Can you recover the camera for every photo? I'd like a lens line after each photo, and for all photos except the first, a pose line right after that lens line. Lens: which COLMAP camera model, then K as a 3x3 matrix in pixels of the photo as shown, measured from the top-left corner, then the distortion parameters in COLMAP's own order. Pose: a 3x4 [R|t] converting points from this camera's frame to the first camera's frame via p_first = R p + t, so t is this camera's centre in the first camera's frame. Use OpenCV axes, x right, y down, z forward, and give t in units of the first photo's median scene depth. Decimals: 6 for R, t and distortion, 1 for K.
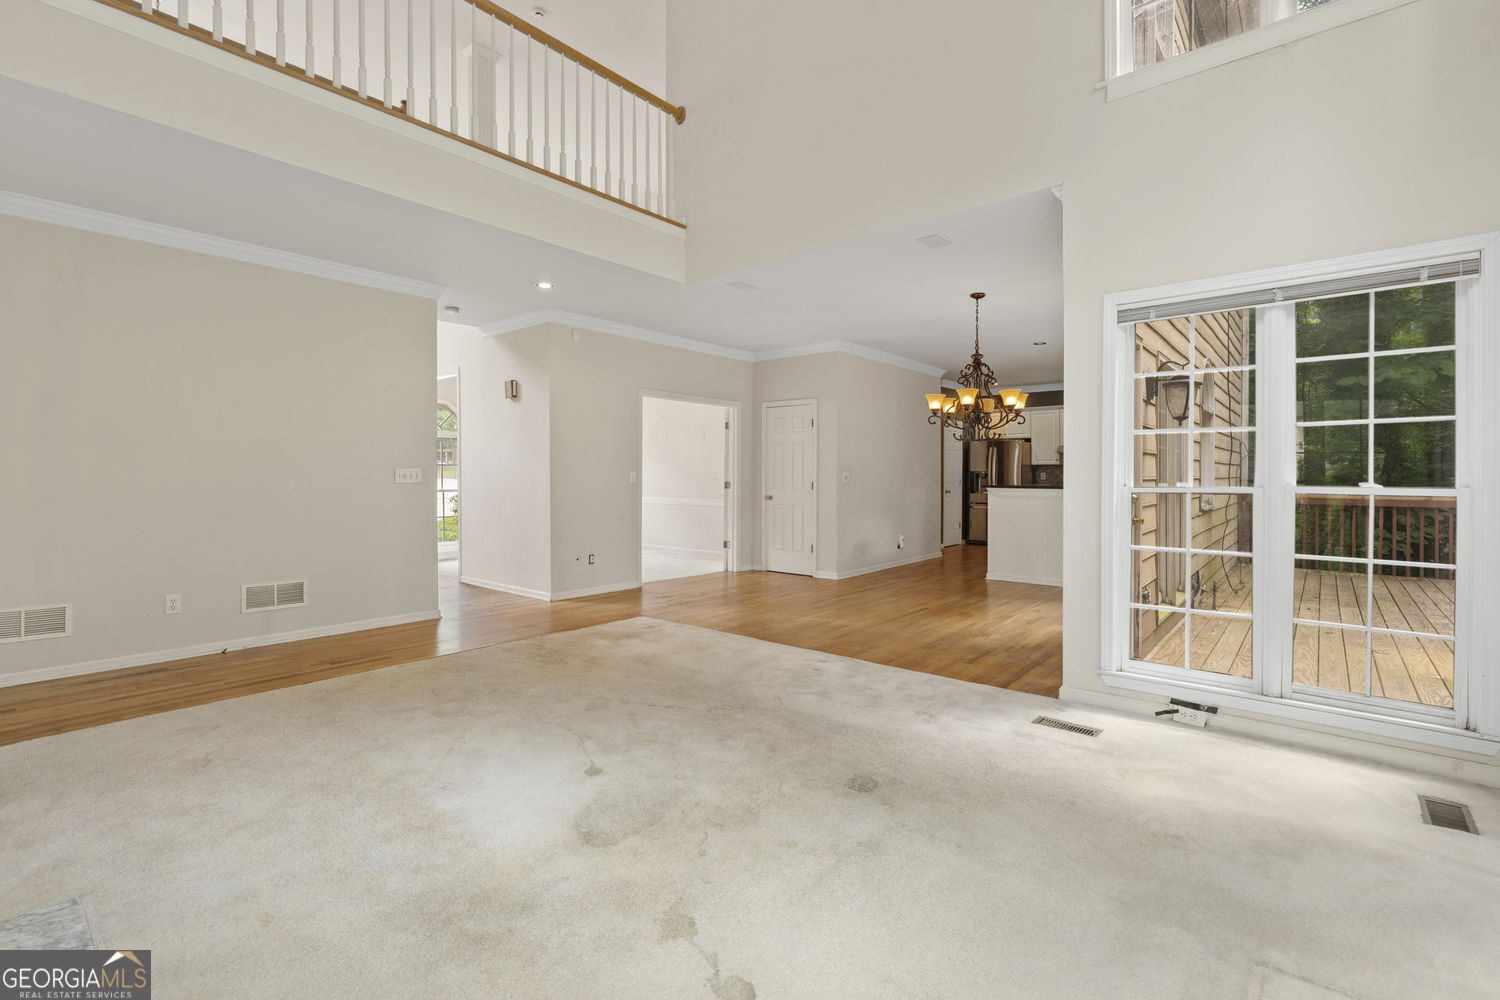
lens RADIAL K [[680.1, 0, 744.9], [0, 680.1, 478.6], [0, 0, 1]] dist [-0.005644, 0.001766]
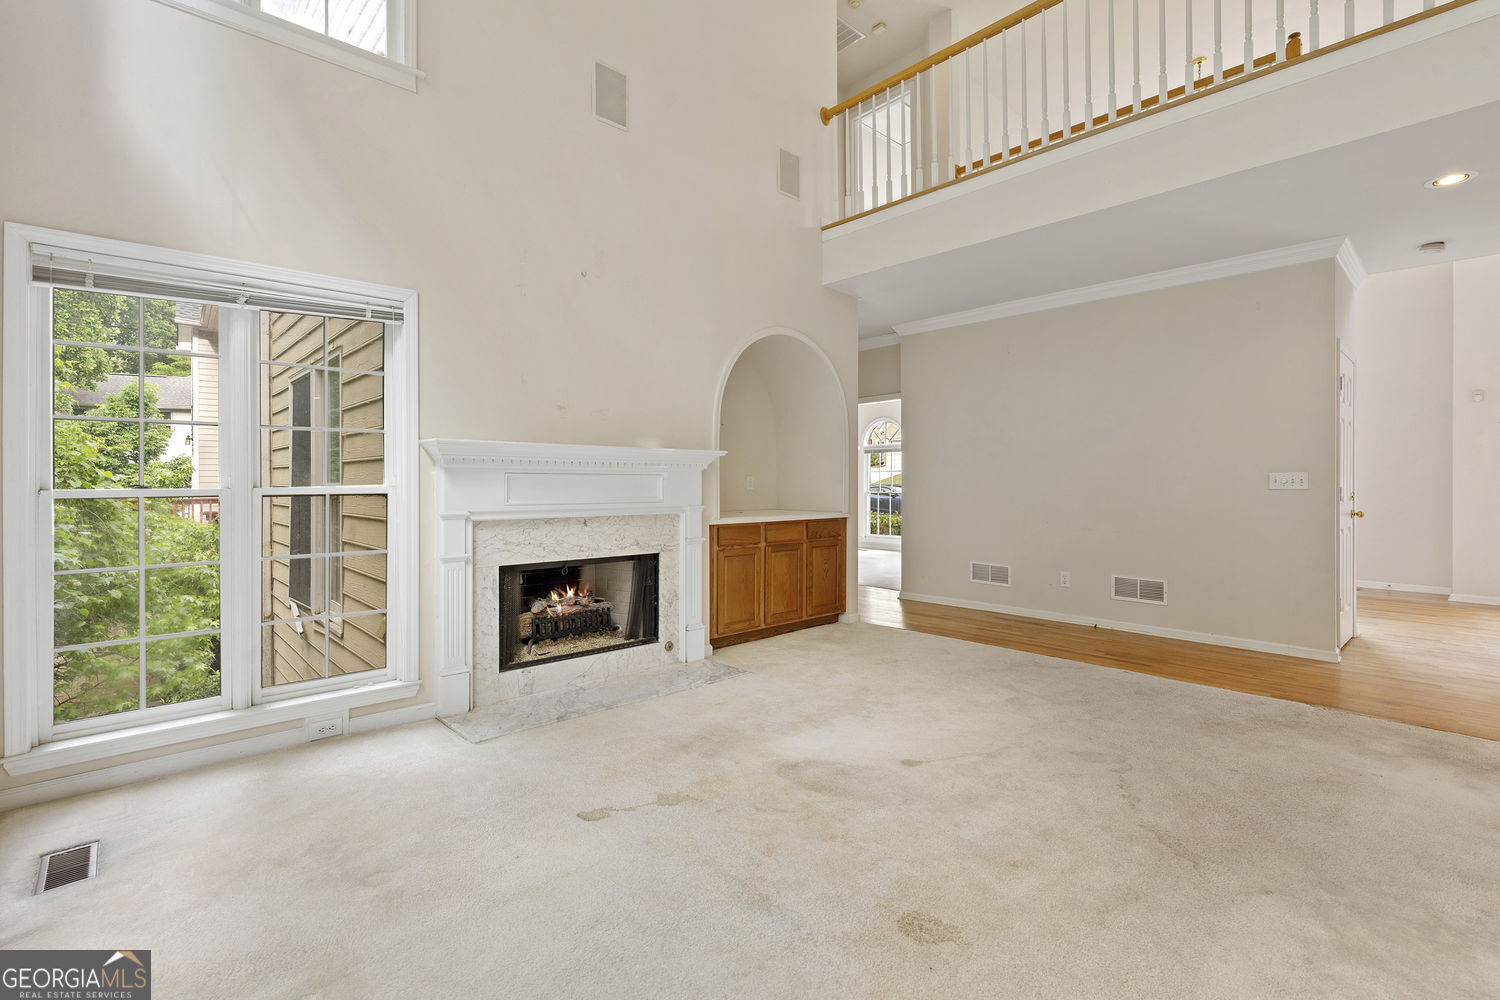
lens RADIAL K [[680.1, 0, 744.7], [0, 680.1, 482.8], [0, 0, 1]] dist [-0.005644, 0.001766]
pose [[-0.119692, 0.002365, -0.992808, 0.657095], [-0.003610, 0.999990, 0.002817, -0.002618], [0.992804, 0.003922, -0.119683, 0.674713]]
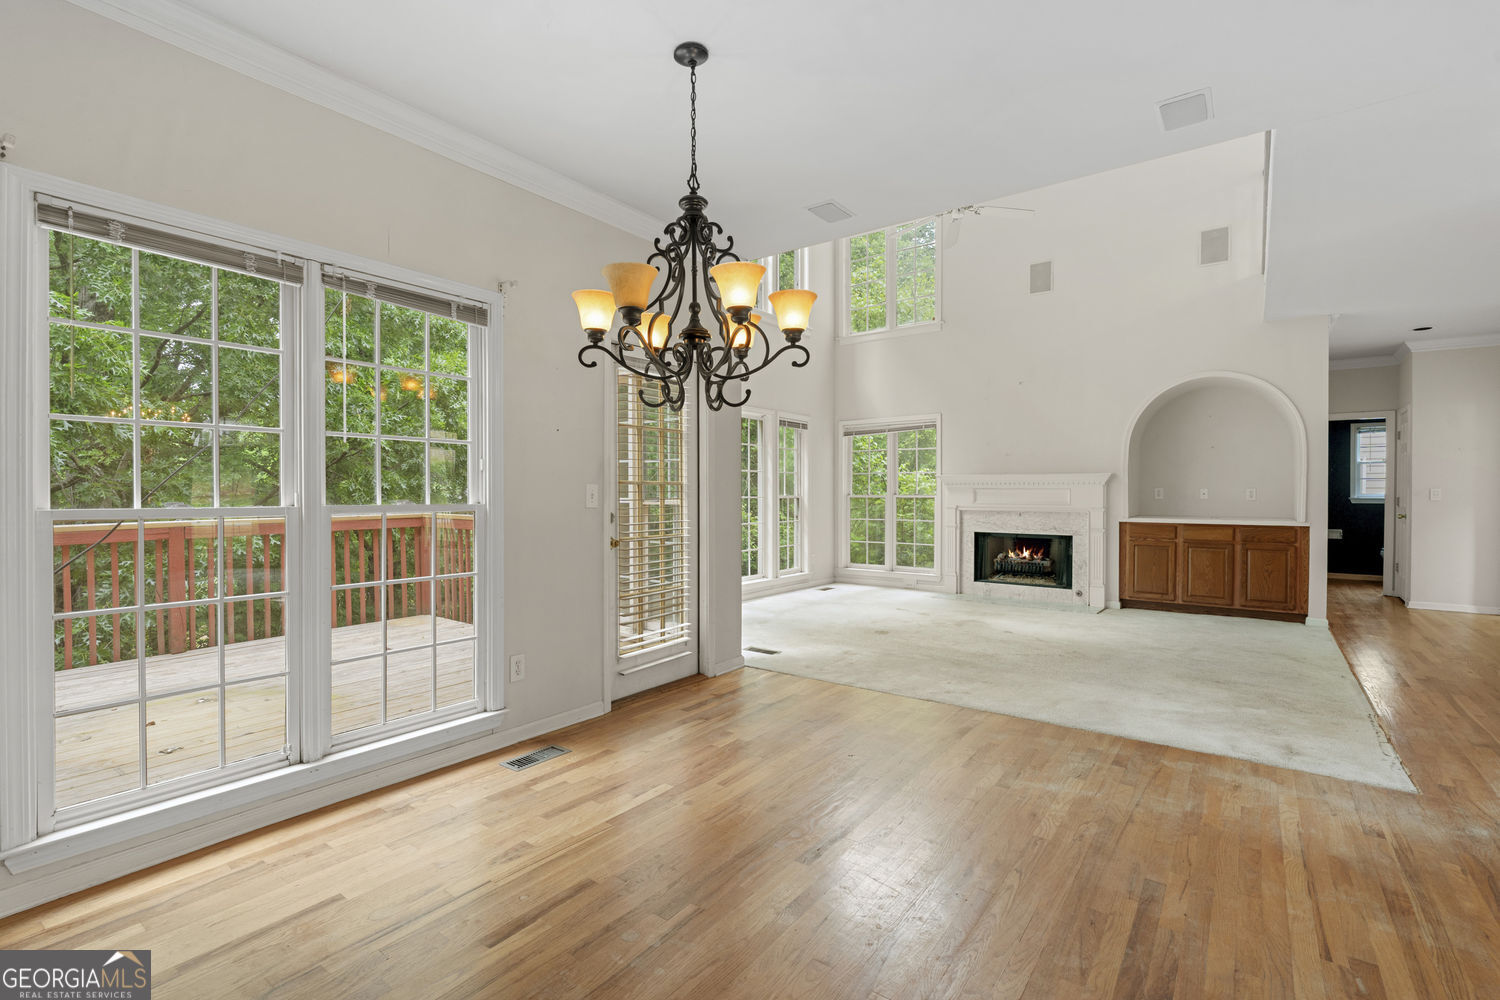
lens RADIAL K [[680.1, 0, 740.1], [0, 680.1, 500.6], [0, 0, 1]] dist [-0.005644, 0.001766]
pose [[-0.998751, 0.000293, -0.049961, 0.557533], [-0.000500, 0.999874, 0.015875, -0.010237], [0.049960, 0.015880, -0.998625, 2.385174]]
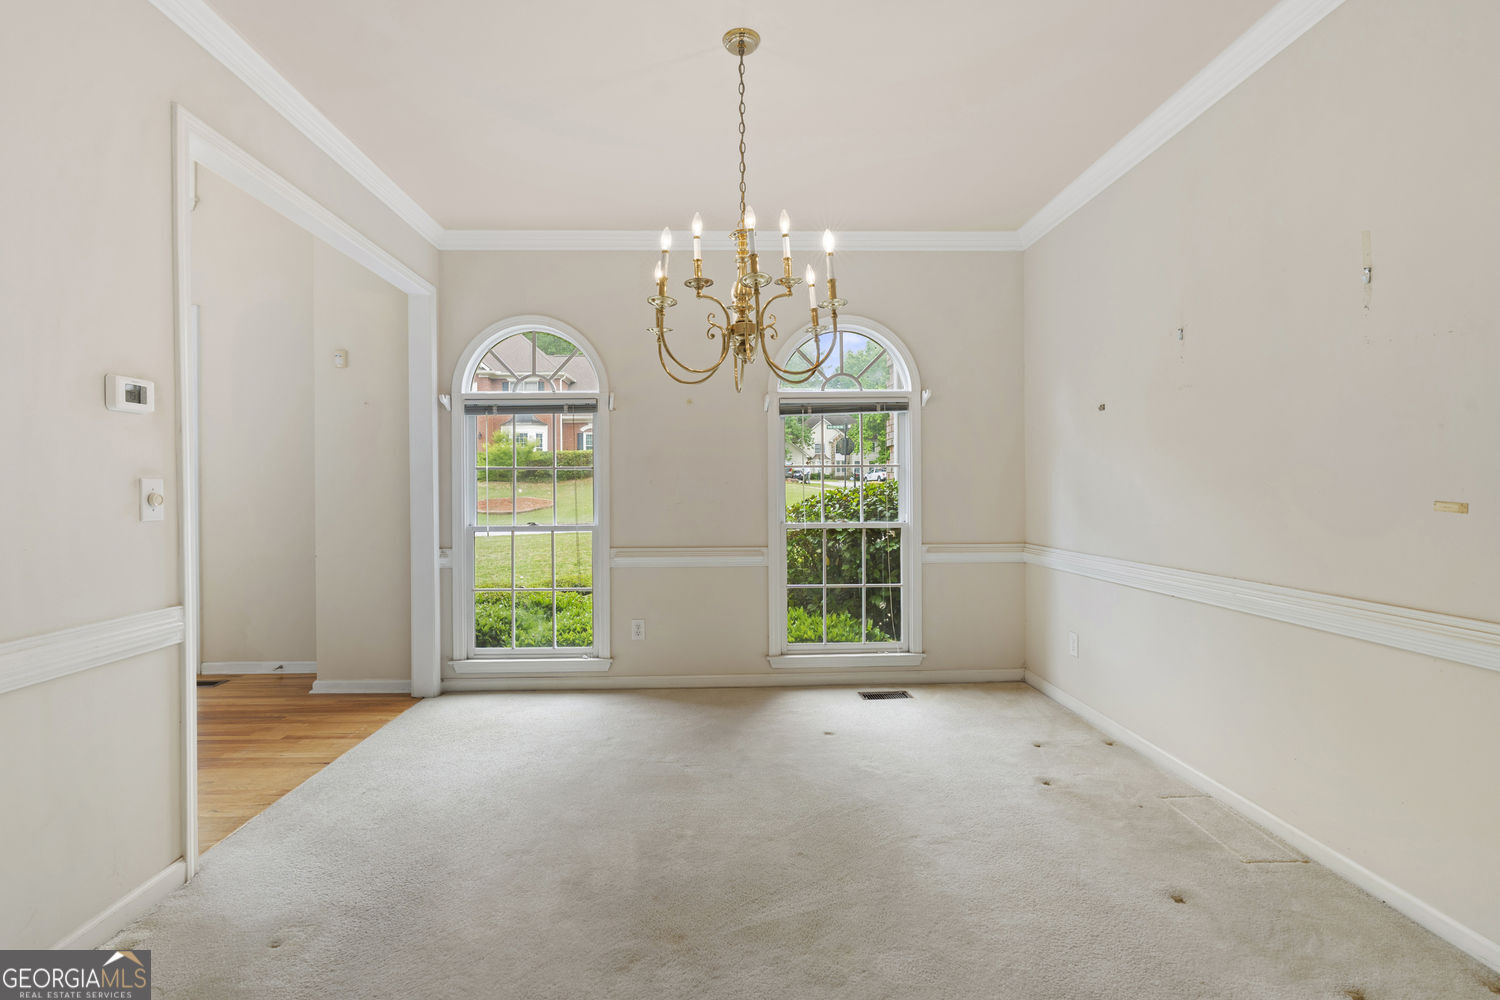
lens RADIAL K [[680.1, 0, 723.0], [0, 680.1, 496.2], [0, 0, 1]] dist [-0.005644, 0.001766]
pose [[0.656065, 0.001680, -0.754703, 0.698981], [0.000922, 0.999995, 0.003027, -0.011036], [0.754704, -0.002682, 0.656060, 1.811503]]
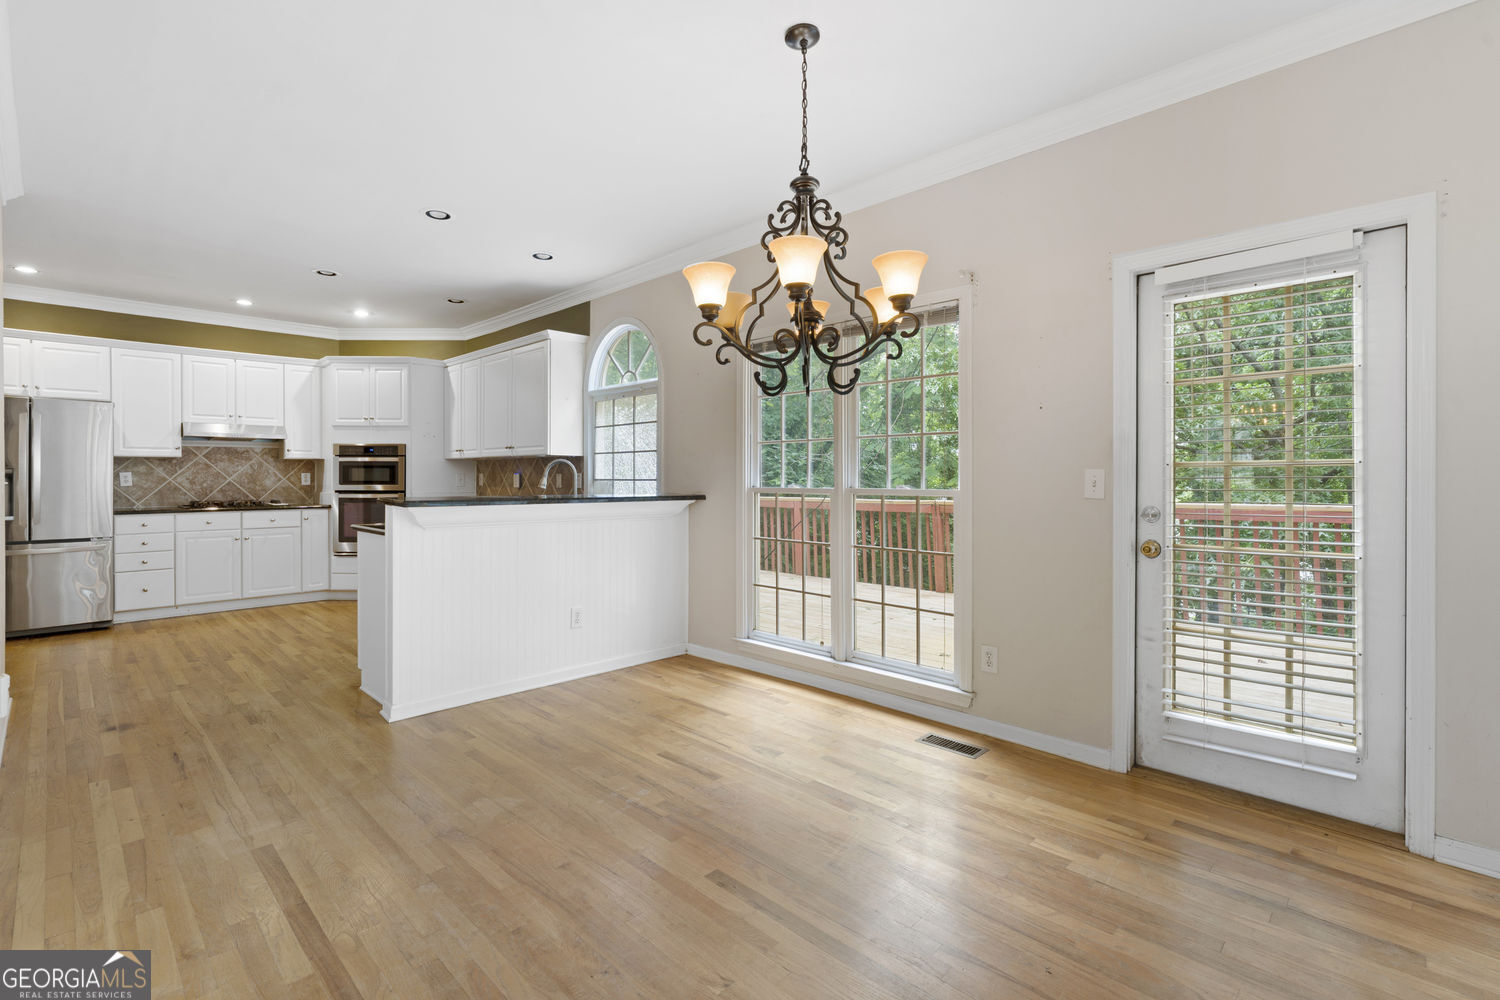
lens RADIAL K [[680.1, 0, 754.1], [0, 680.1, 480.8], [0, 0, 1]] dist [-0.005644, 0.001766]
pose [[0.078200, -0.002048, 0.996936, -0.114241], [0.004243, 0.999990, 0.001721, -0.006770], [-0.996929, 0.004096, 0.078208, 1.681260]]
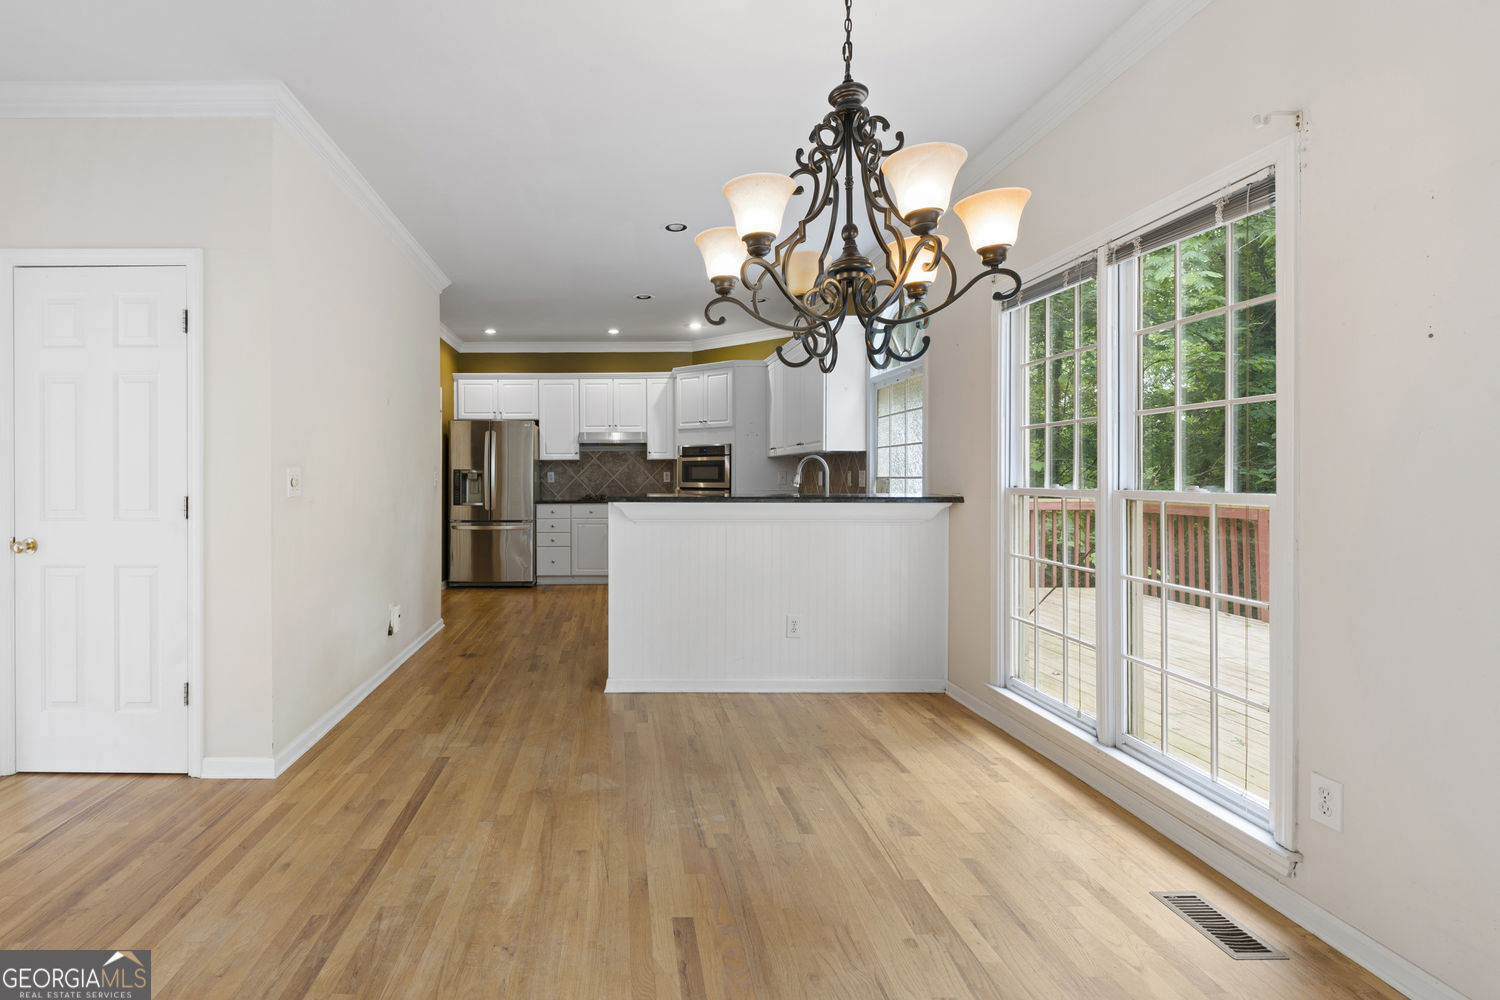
lens RADIAL K [[729.7, 0, 620.8], [0, 729.7, 482.3], [0, 0, 1]] dist [-0.001801, 0.000425]
pose [[0.764063, -0.004919, 0.645123, 0.070073], [0.003363, 0.999988, 0.003641, -0.005292], [-0.645133, -0.000612, 0.764070, 1.364626]]
